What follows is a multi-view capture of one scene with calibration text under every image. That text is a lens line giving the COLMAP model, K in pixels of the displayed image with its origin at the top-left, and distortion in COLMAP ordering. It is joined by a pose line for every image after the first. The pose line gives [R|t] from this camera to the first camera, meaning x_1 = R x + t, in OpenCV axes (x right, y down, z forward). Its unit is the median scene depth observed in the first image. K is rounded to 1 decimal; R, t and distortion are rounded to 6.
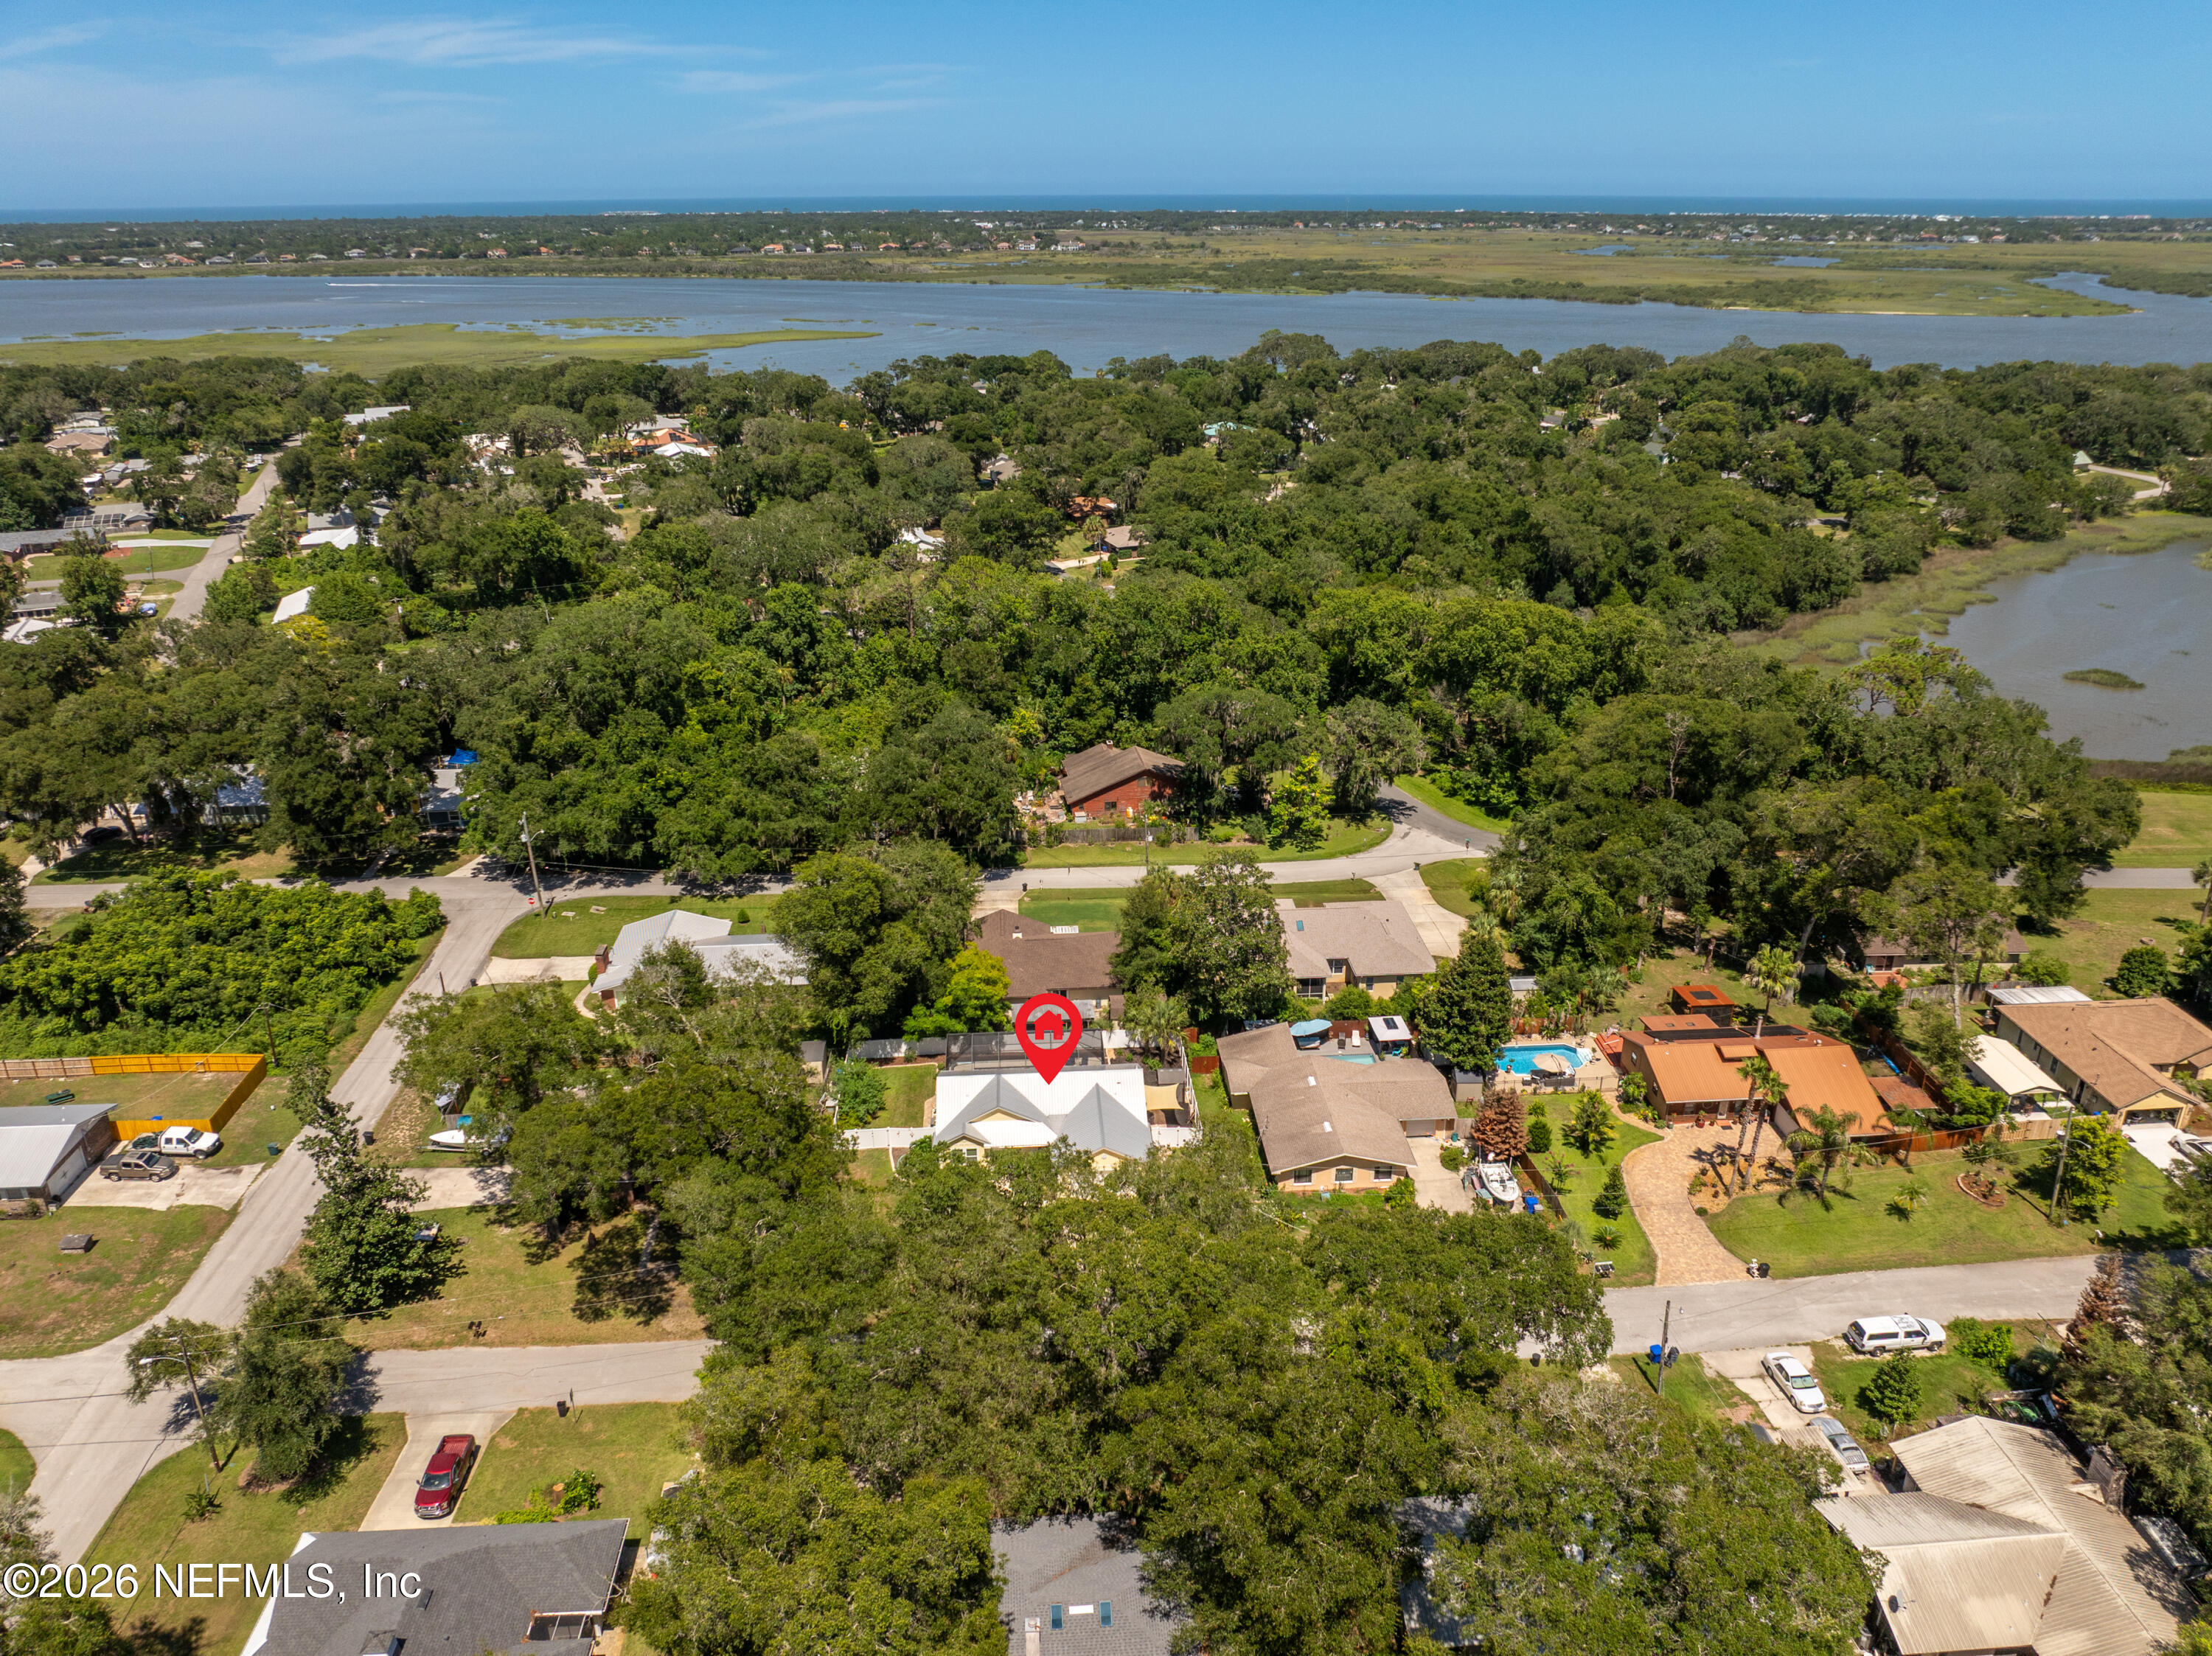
lens RADIAL K [[1546.3, 0, 1114.6], [0, 1546.3, 821.6], [0, 0, 1]] dist [-0.047063, 0.016722]
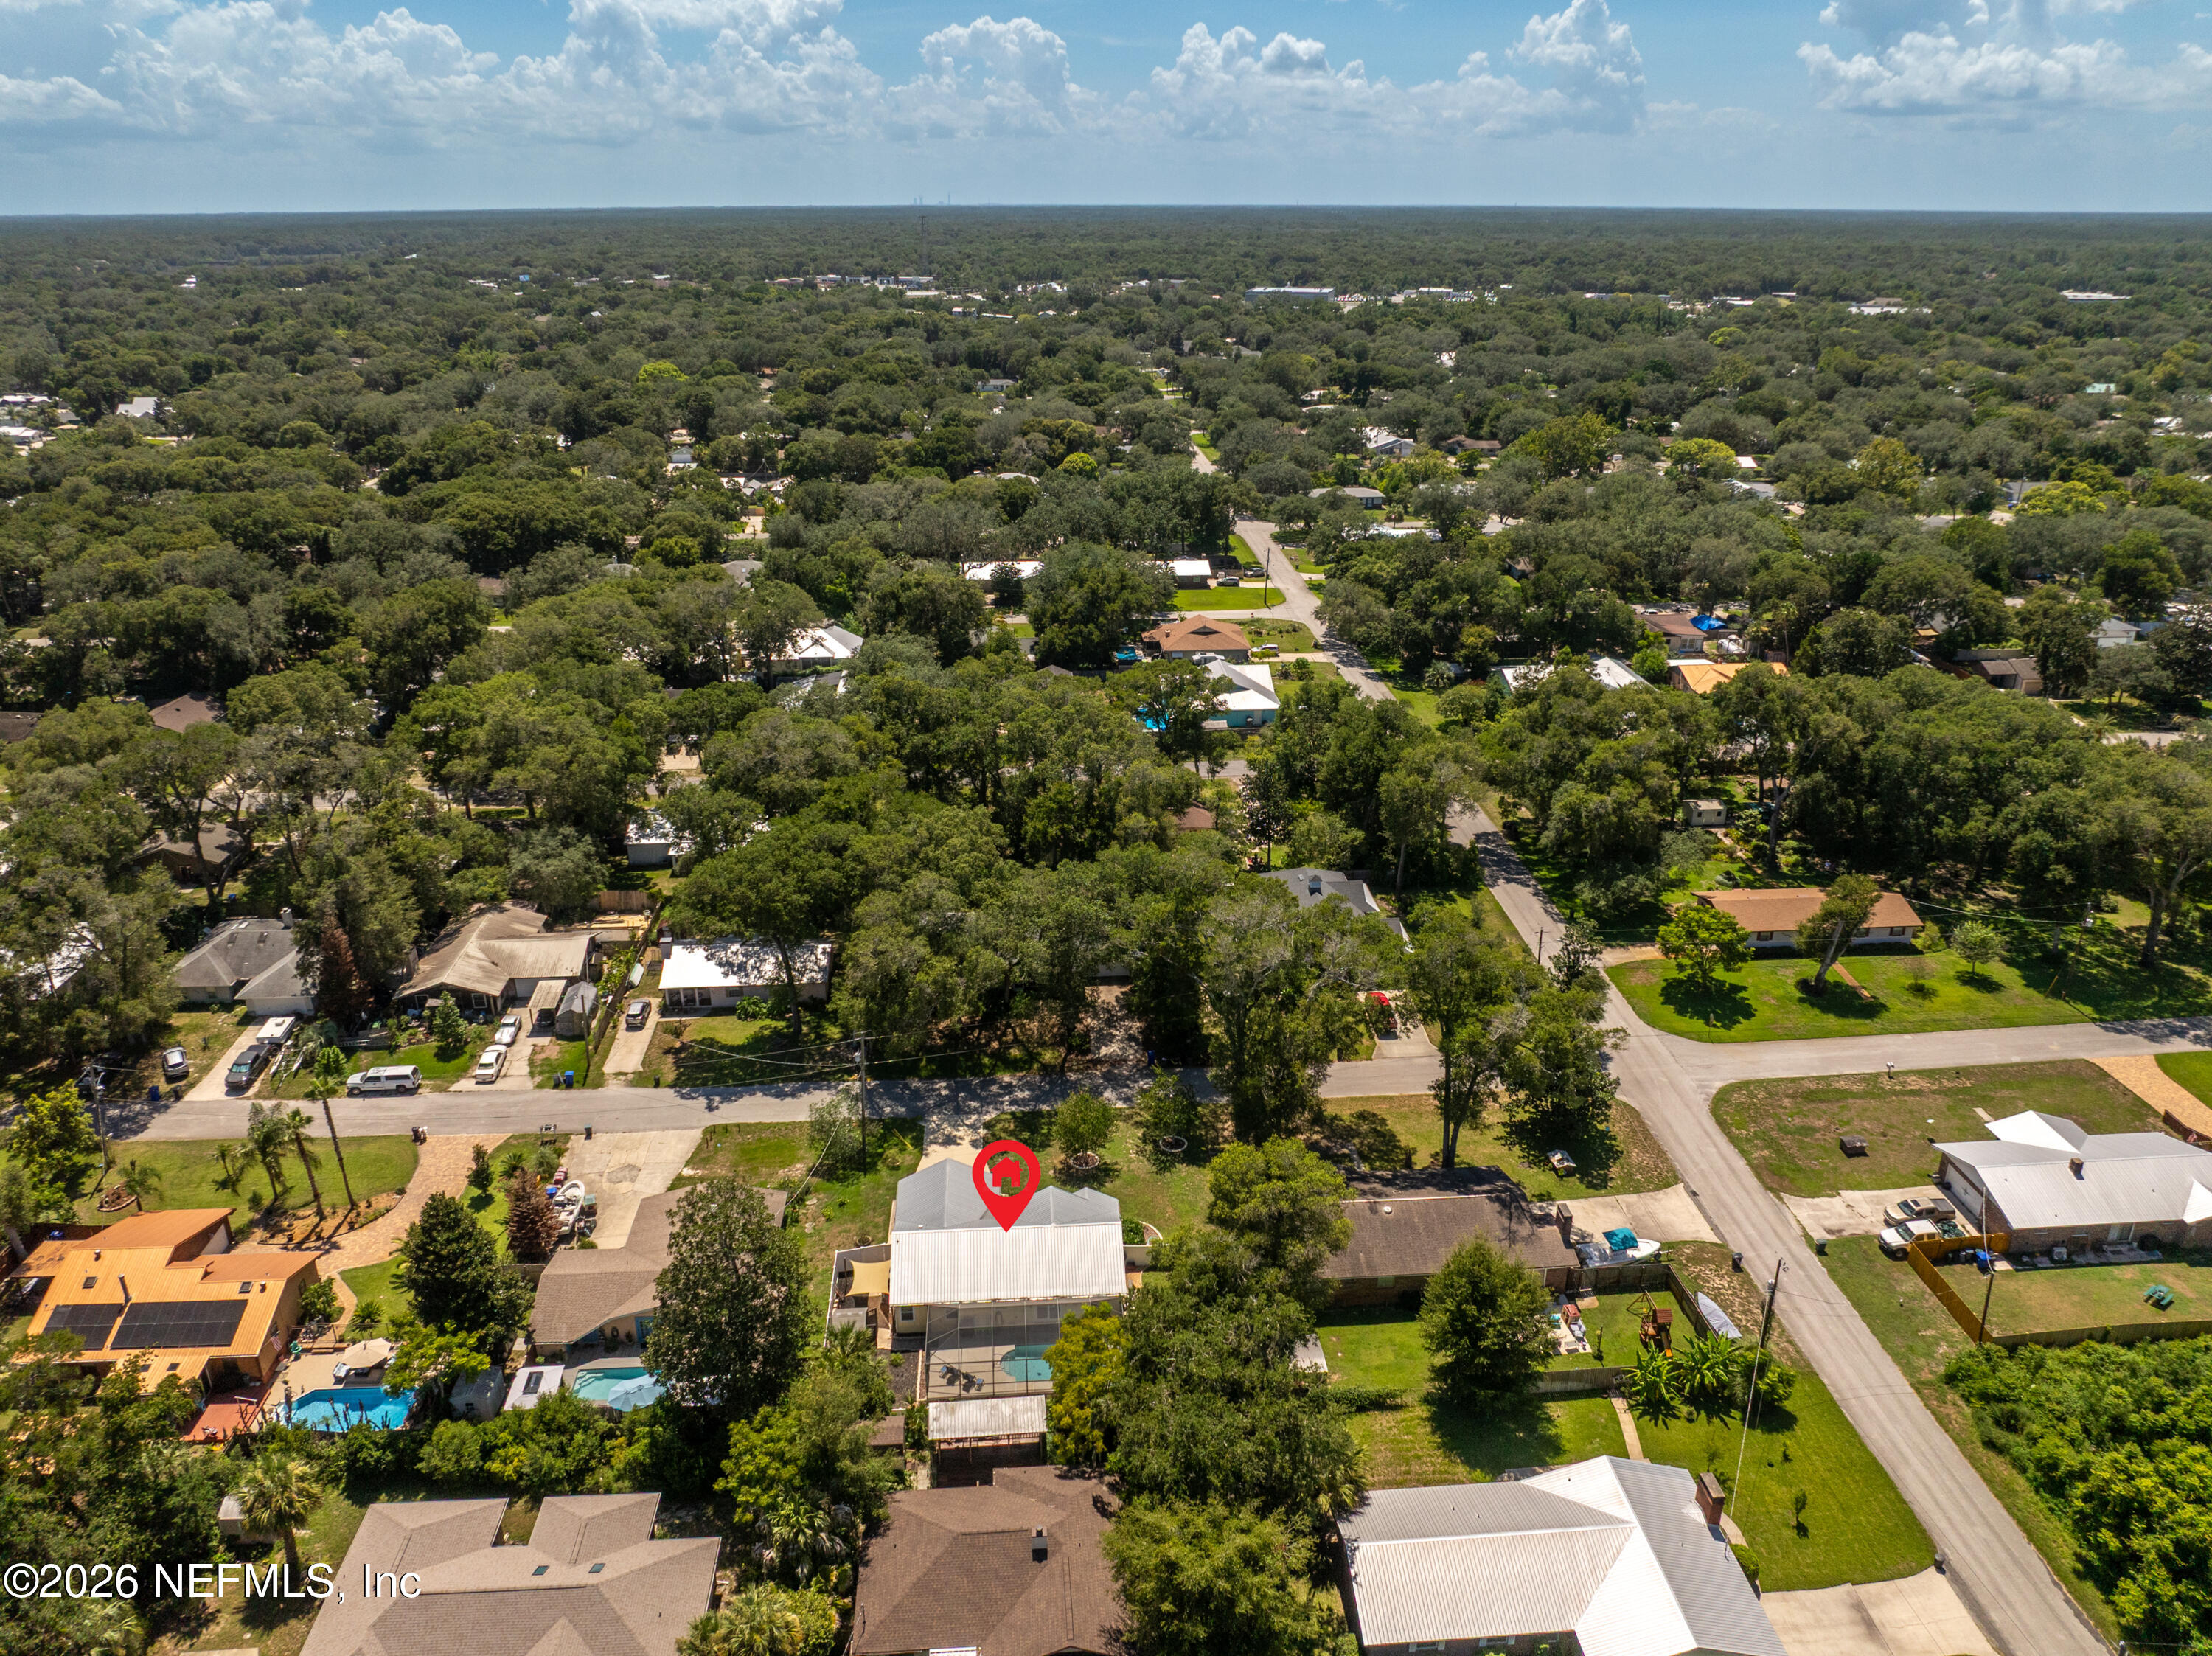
lens RADIAL K [[1546.3, 0, 1114.6], [0, 1546.3, 821.6], [0, 0, 1]] dist [-0.047063, 0.016722]
pose [[-0.999981, 0.001297, -0.006018, -0.072327], [-0.003158, 0.731082, 0.682282, -0.430169], [0.005284, 0.682289, -0.731064, 1.045495]]
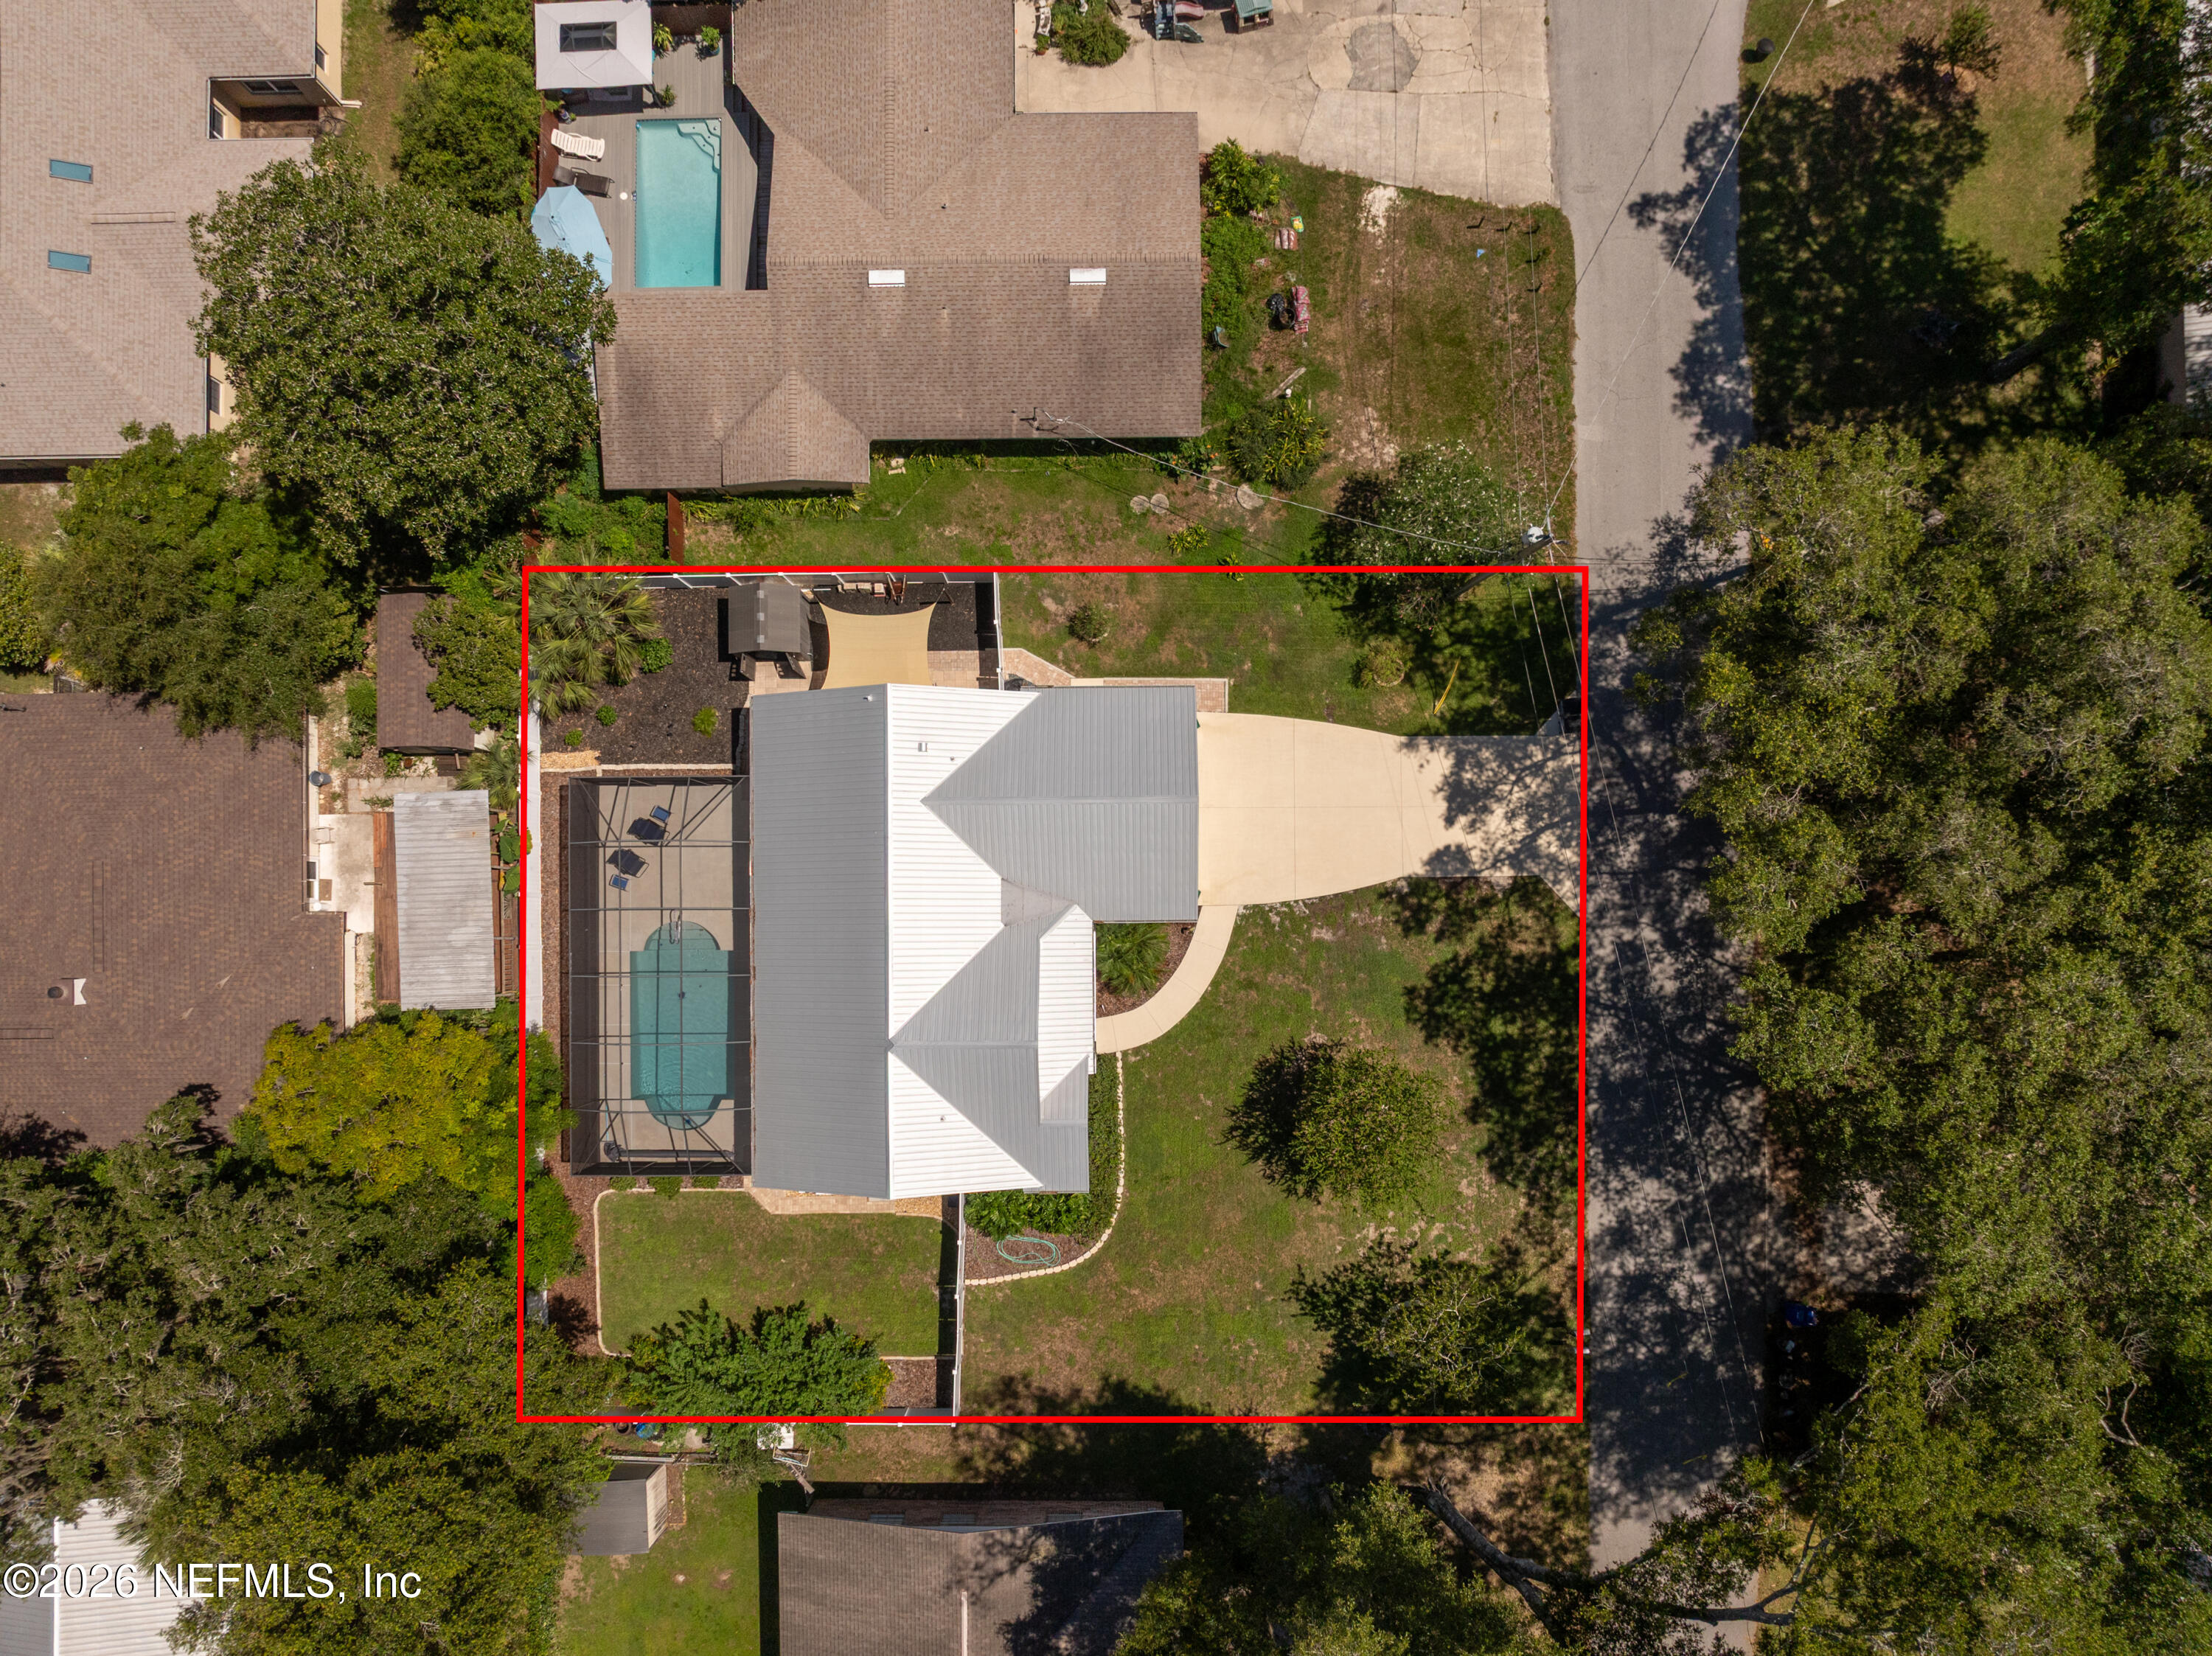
lens RADIAL K [[1546.3, 0, 1114.6], [0, 1546.3, 821.6], [0, 0, 1]] dist [-0.047063, 0.016722]
pose [[0.065936, -0.997811, 0.005071, -0.008933], [0.388055, 0.030324, 0.921137, -0.127632], [-0.919275, -0.058768, 0.389205, 0.556864]]
